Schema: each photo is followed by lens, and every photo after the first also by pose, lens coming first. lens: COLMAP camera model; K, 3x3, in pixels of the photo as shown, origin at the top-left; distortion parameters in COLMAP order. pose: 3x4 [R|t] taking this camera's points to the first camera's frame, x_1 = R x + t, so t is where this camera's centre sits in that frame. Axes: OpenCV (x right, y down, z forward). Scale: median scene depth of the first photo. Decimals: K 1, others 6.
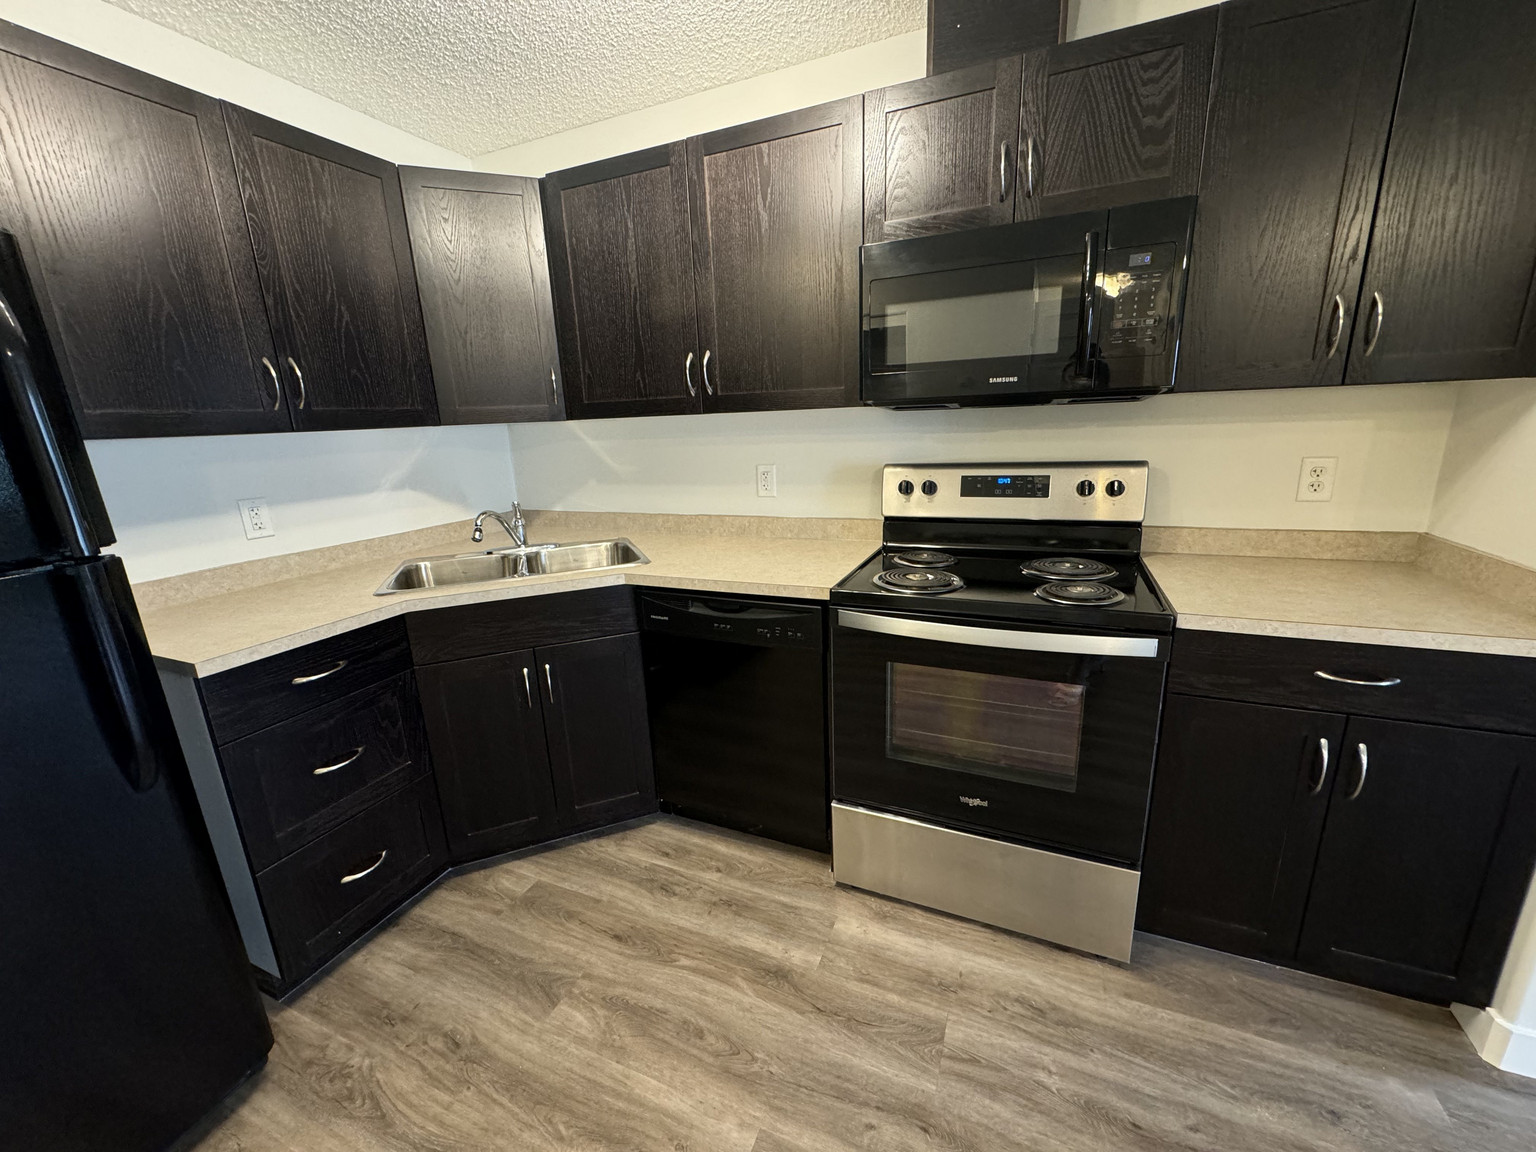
lens RADIAL K [[615.5, 0, 768.0], [0, 615.5, 576.0], [0, 0, 1]] dist [0.001191, 0.000068]
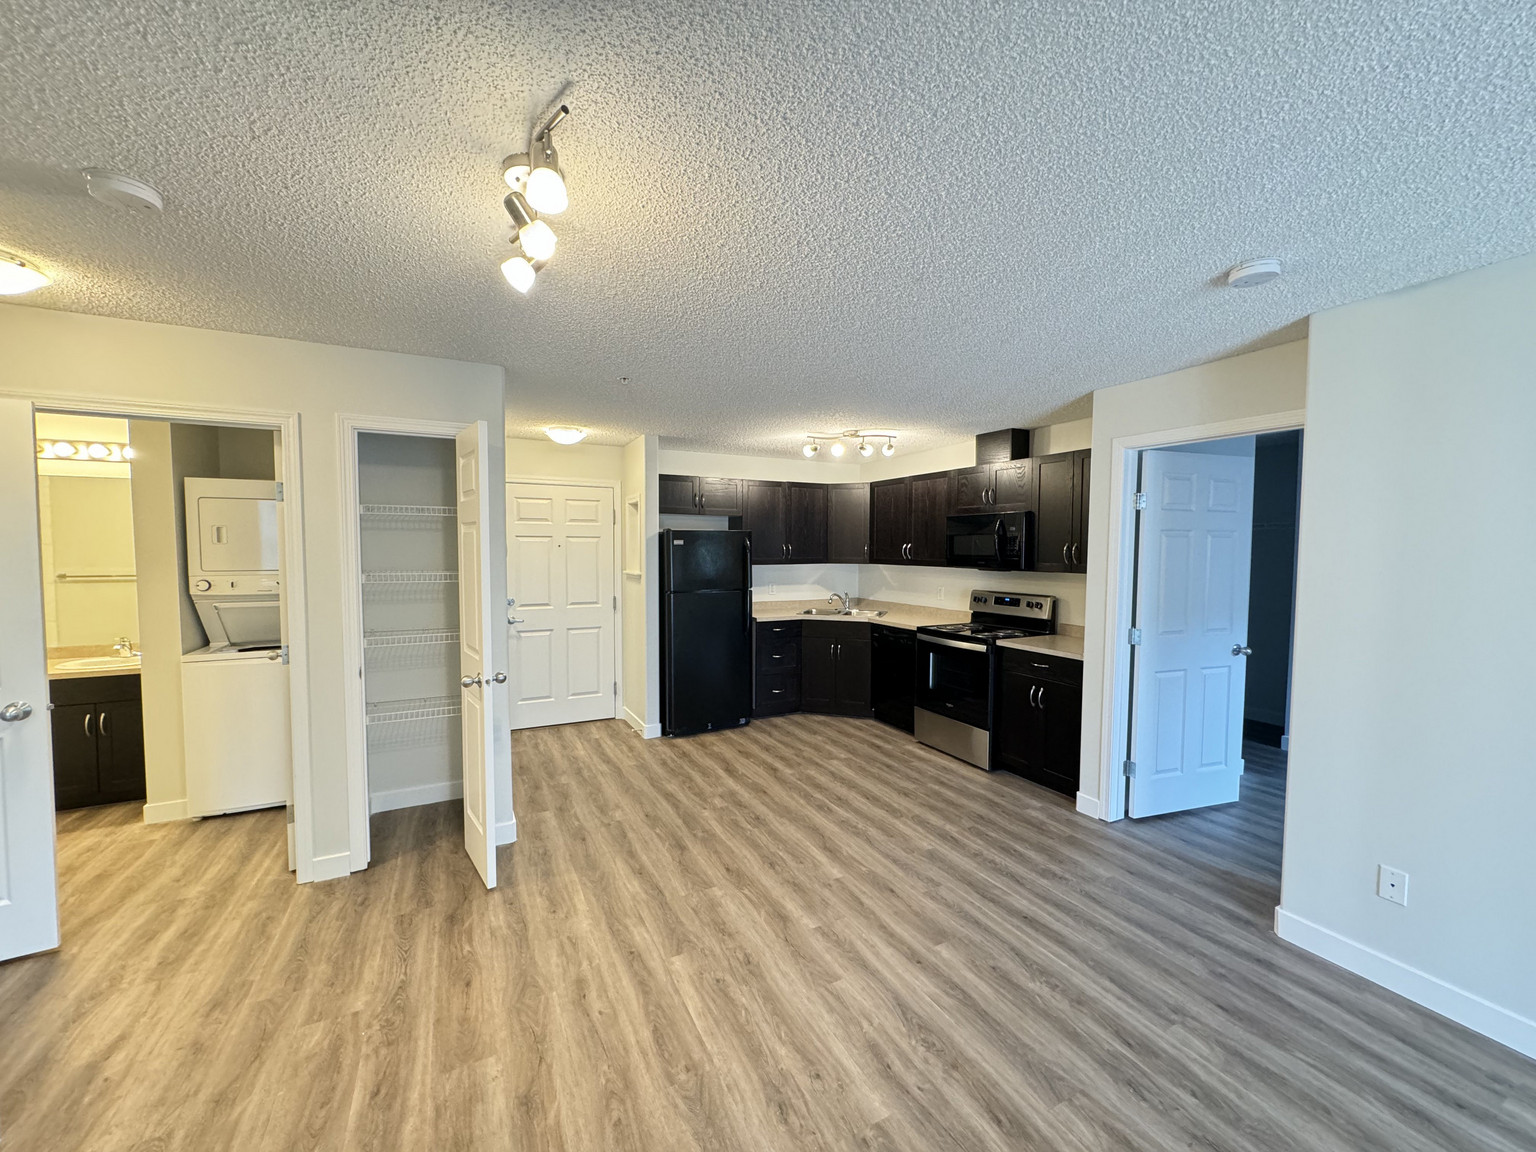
lens RADIAL K [[615.5, 0, 768.0], [0, 615.5, 576.0], [0, 0, 1]] dist [0.001191, 0.000068]
pose [[0.769291, 0.072780, -0.634739, 1.283257], [-0.194490, 0.973016, -0.124150, 0.266828], [0.608576, 0.218958, 0.762688, -1.605914]]
